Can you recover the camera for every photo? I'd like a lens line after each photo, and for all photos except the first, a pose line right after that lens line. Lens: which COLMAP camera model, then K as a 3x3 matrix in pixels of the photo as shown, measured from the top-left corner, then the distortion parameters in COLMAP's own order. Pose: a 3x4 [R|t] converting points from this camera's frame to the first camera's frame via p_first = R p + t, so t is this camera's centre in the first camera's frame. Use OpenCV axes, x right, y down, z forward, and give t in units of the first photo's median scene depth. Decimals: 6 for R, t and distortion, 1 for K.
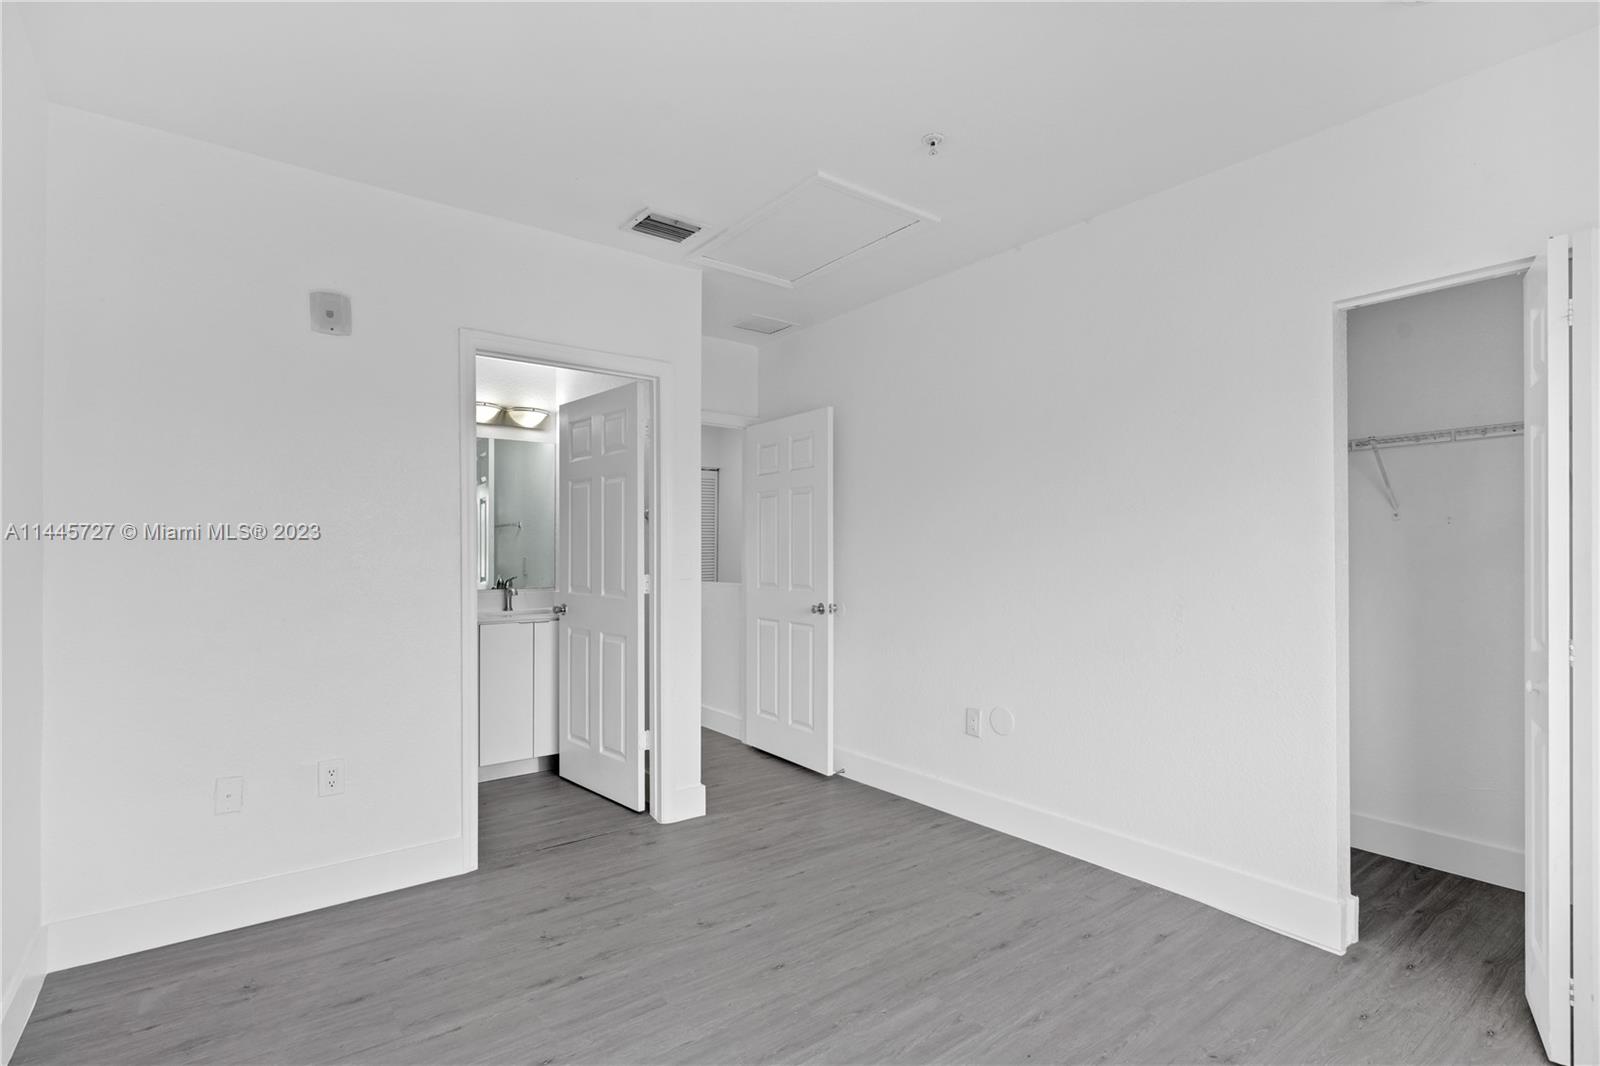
lens RADIAL K [[770.2, 0, 797.0], [0, 770.2, 552.5], [0, 0, 1]] dist [0.001806, 0.000673]
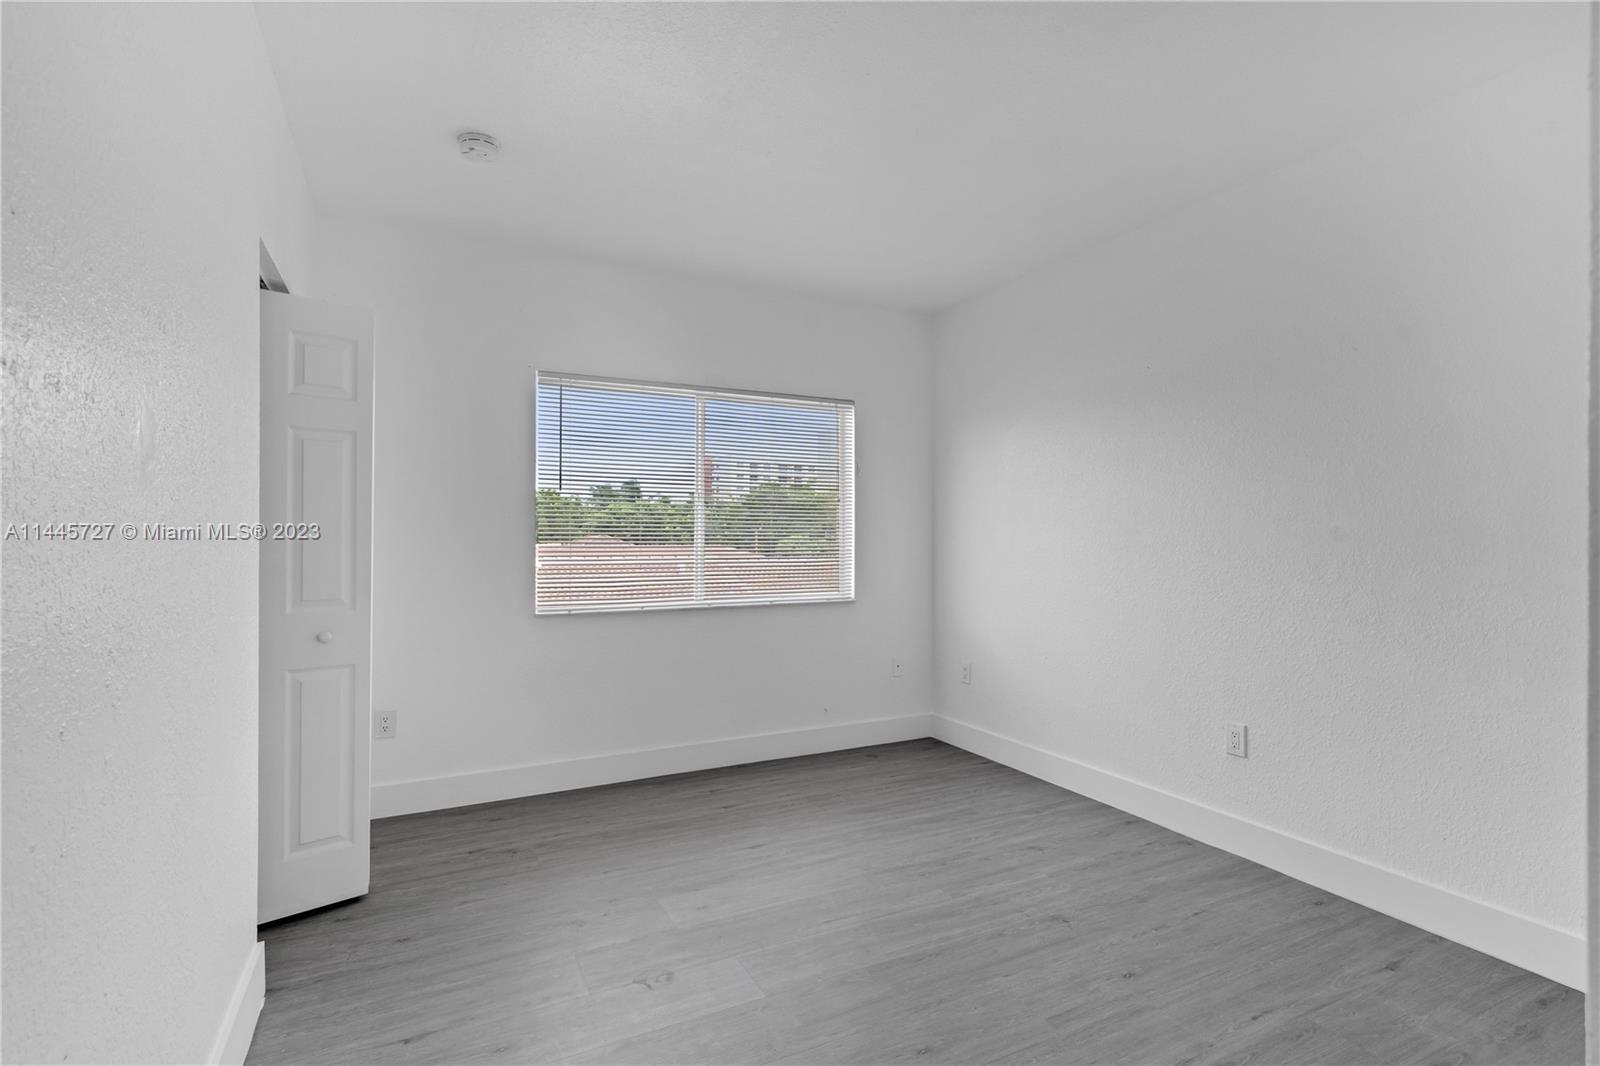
lens RADIAL K [[747.5, 0, 801.1], [0, 747.5, 524.3], [0, 0, 1]] dist [0.000501, 0.000120]
pose [[-0.982216, -0.000437, 0.187755, -0.044290], [-0.003042, 0.999903, -0.013586, 0.001764], [-0.187730, -0.013915, -0.982122, 1.804962]]
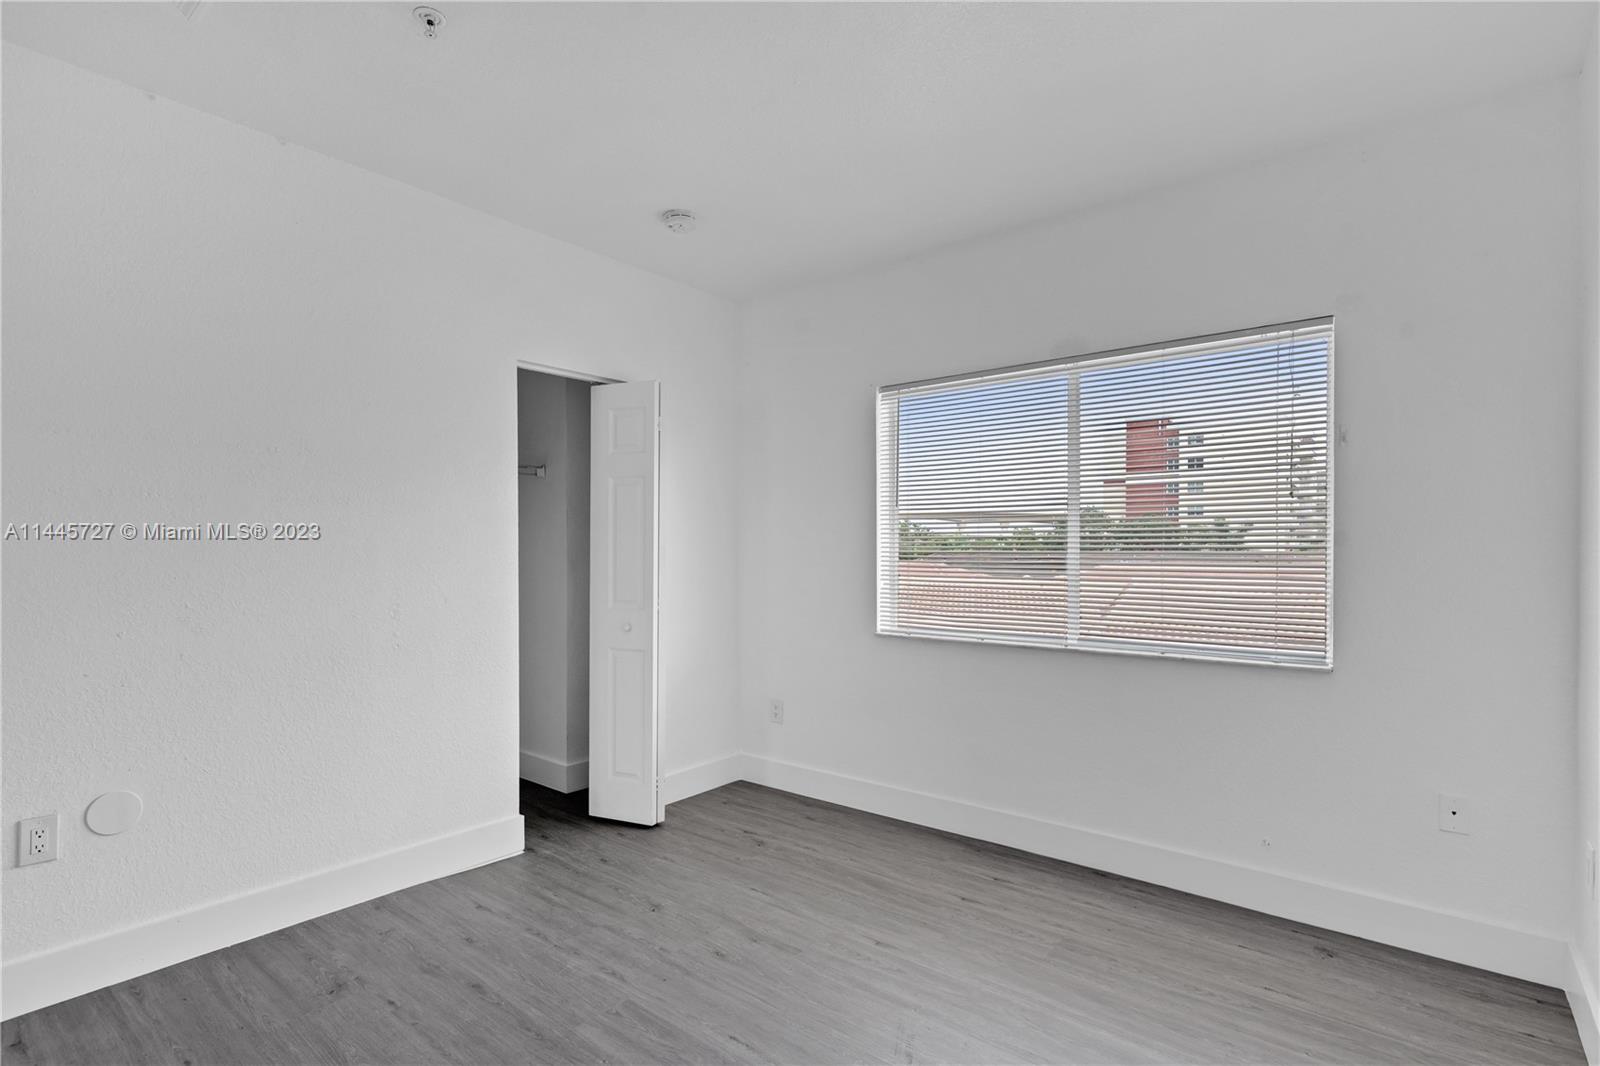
lens RADIAL K [[770.2, 0, 797.0], [0, 770.2, 552.5], [0, 0, 1]] dist [0.001806, 0.000673]
pose [[-0.232993, -0.002800, 0.972474, -0.735245], [-0.001999, 0.999995, 0.002401, -0.000363], [-0.972476, -0.001384, -0.232998, 0.895215]]
